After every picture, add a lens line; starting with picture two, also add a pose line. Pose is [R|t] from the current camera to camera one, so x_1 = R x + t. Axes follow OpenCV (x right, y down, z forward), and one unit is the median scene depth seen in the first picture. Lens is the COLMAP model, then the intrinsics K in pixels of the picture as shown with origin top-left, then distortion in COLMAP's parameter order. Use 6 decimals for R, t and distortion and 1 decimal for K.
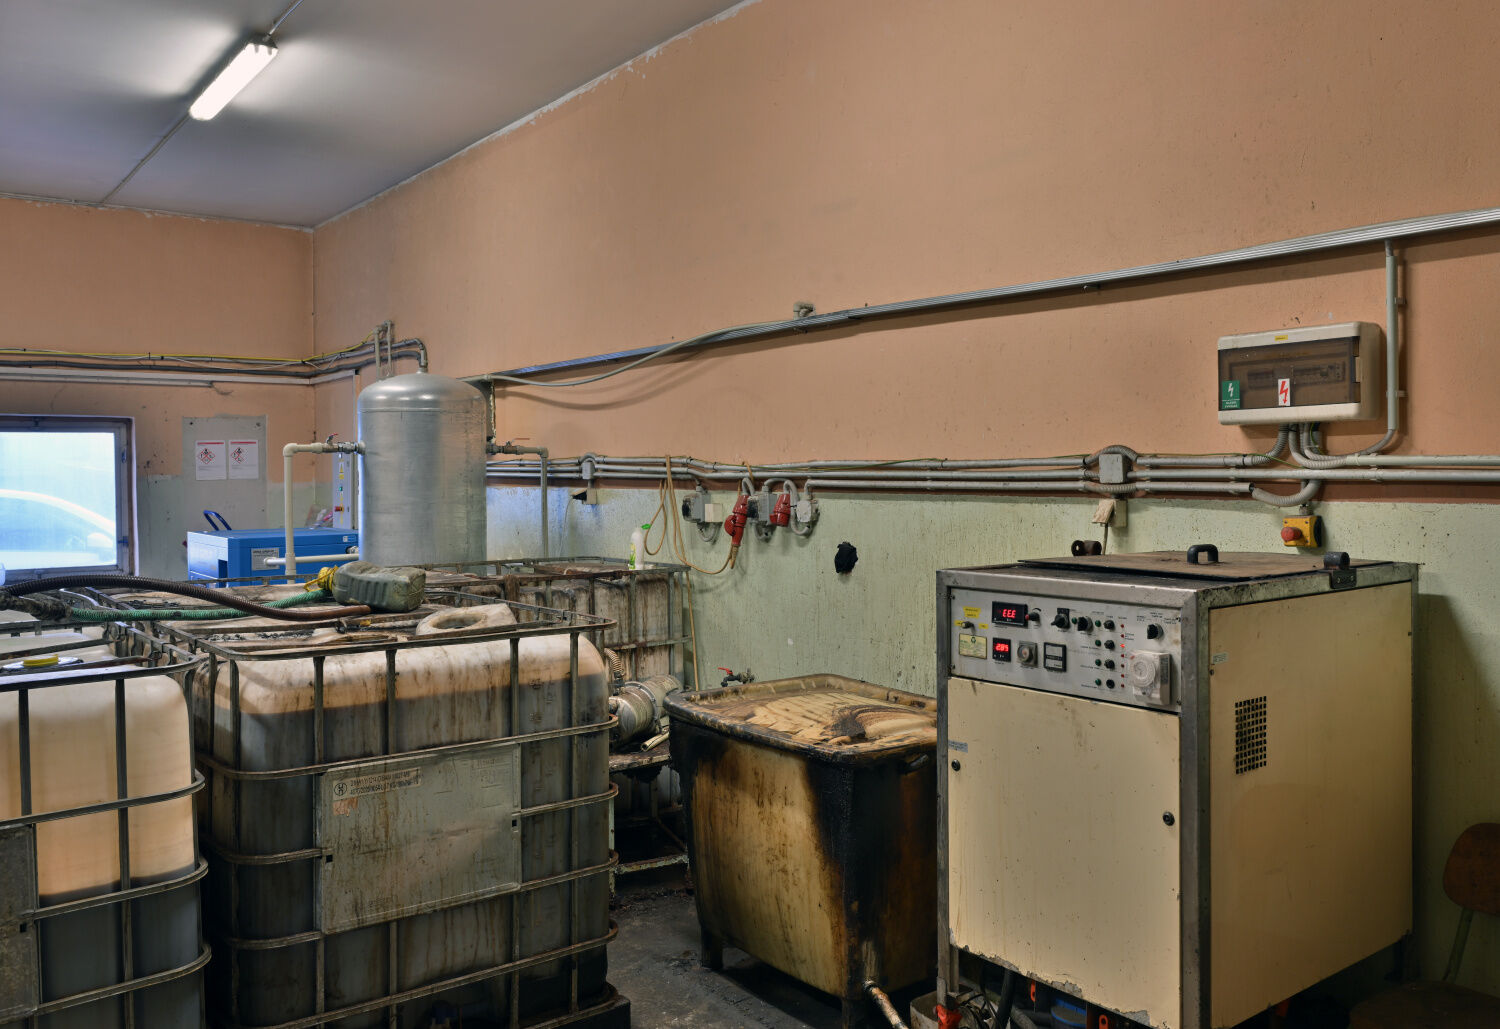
lens RADIAL K [[1243.6, 0, 807.3], [0, 1243.6, 496.0], [0, 0, 1]] dist [-0.008649, 0.014427]
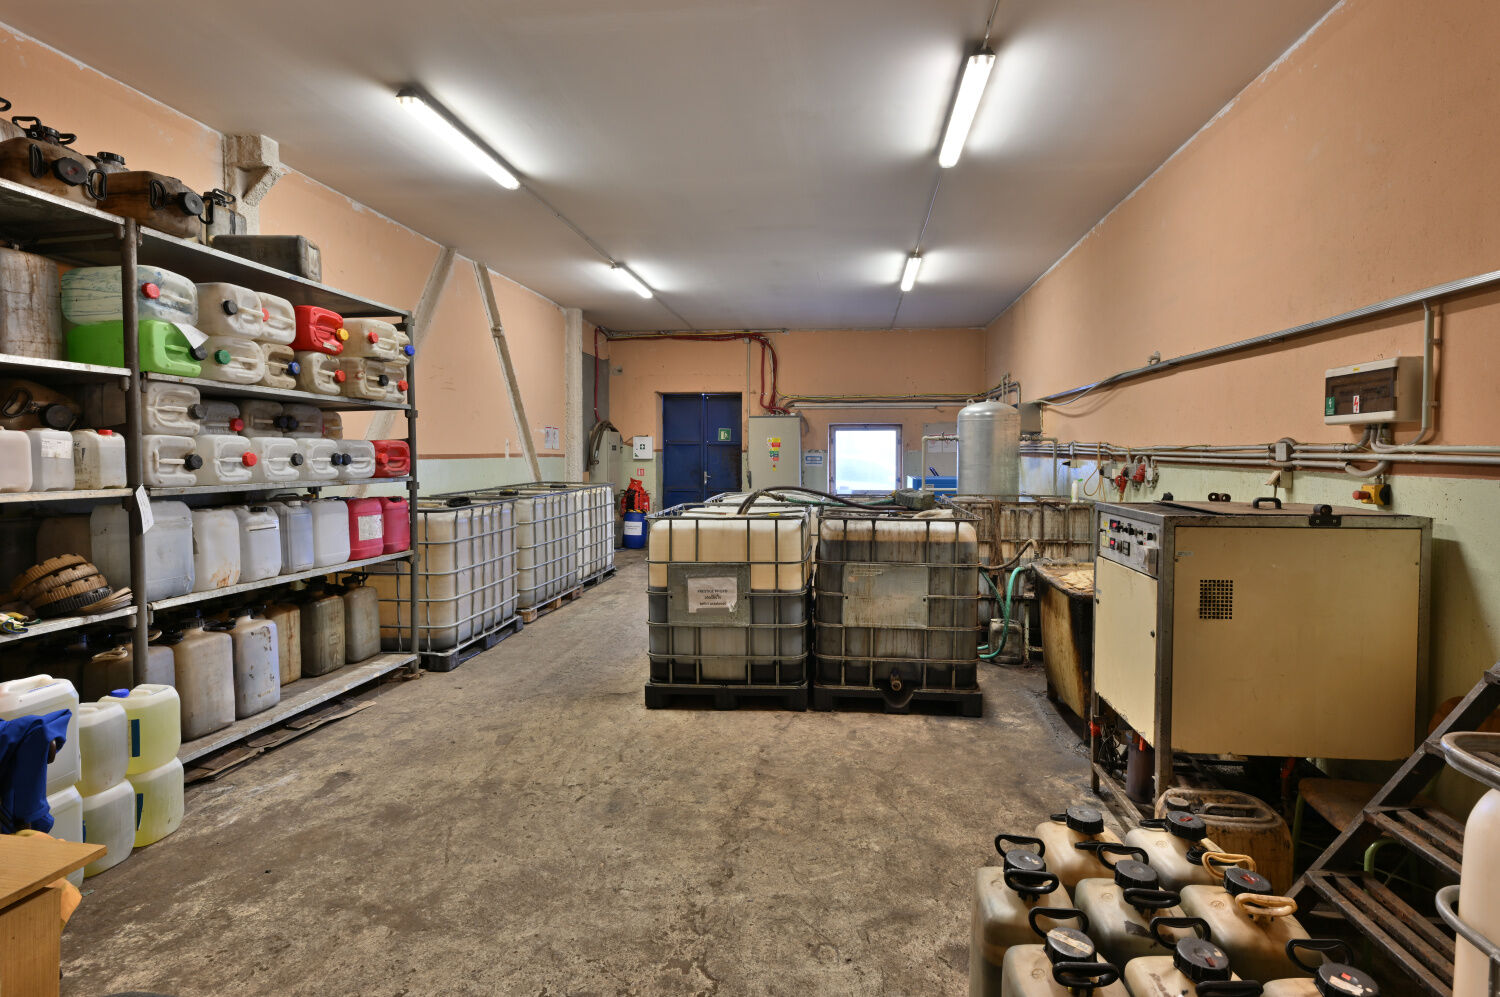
lens RADIAL K [[704.5, 0, 777.8], [0, 704.5, 485.5], [0, 0, 1]] dist [0.001119, 0.000506]
pose [[0.716139, 0.045336, -0.696483, 0.461013], [-0.022918, 0.998877, 0.041455, -0.001373], [0.697581, -0.013726, 0.716374, -0.136997]]
